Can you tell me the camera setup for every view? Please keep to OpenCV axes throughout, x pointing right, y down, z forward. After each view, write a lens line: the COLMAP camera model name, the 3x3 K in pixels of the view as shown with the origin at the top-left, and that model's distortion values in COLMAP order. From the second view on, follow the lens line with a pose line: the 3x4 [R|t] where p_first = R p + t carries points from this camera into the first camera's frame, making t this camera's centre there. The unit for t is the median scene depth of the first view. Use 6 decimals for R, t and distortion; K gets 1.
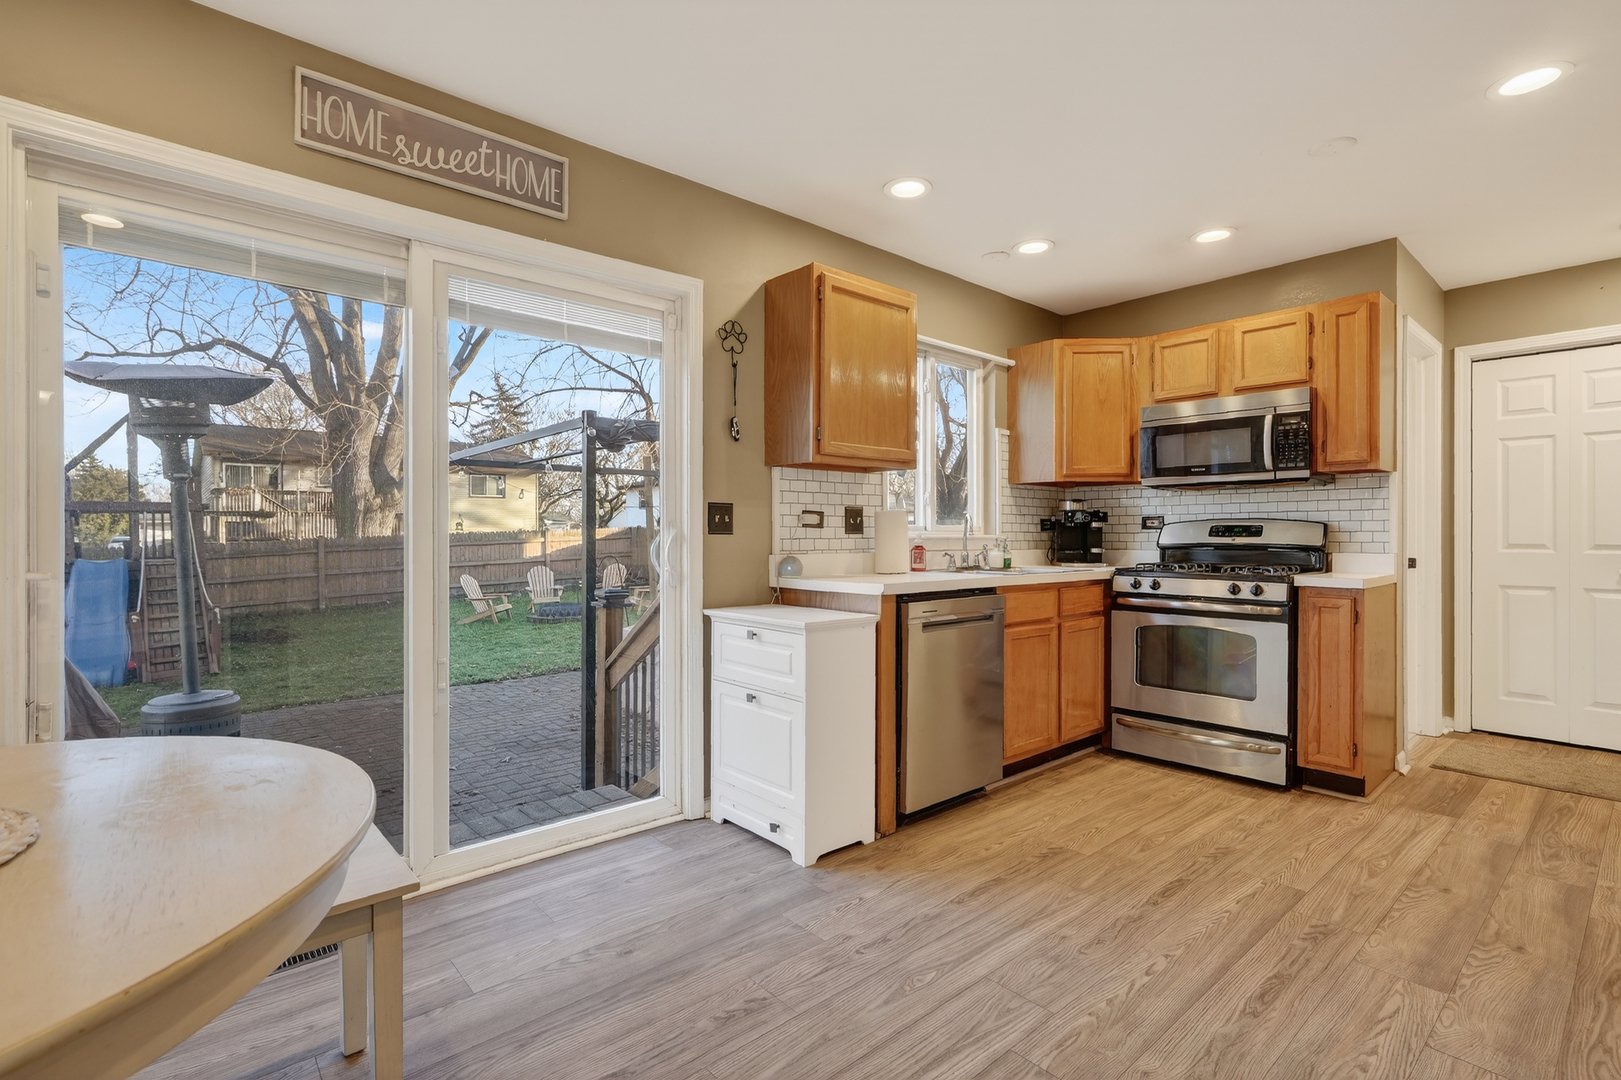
lens RADIAL K [[726.7, 0, 823.4], [0, 726.7, 540.1], [0, 0, 1]] dist [-0.005350, 0.001235]
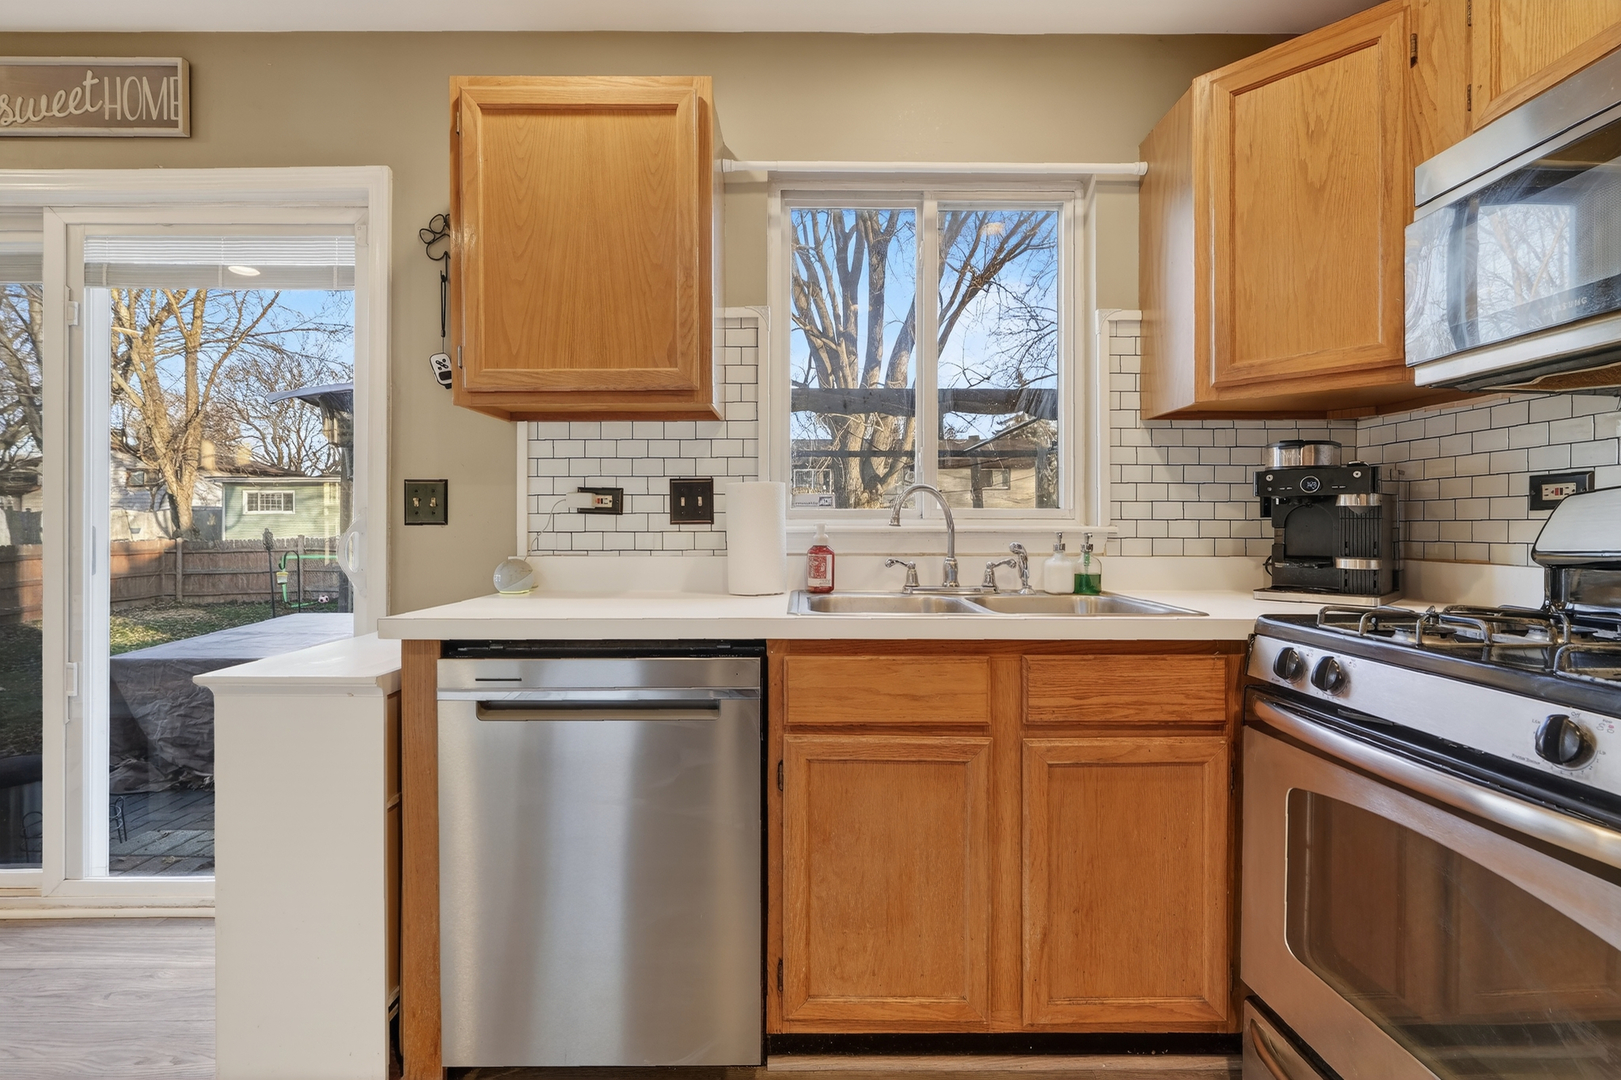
lens RADIAL K [[726.7, 0, 800.9], [0, 726.7, 530.9], [0, 0, 1]] dist [-0.005350, 0.001235]
pose [[0.758802, 0.004662, -0.651304, 0.428693], [-0.003962, 0.999989, 0.002543, -0.004108], [0.651309, 0.000651, 0.758812, 0.519025]]
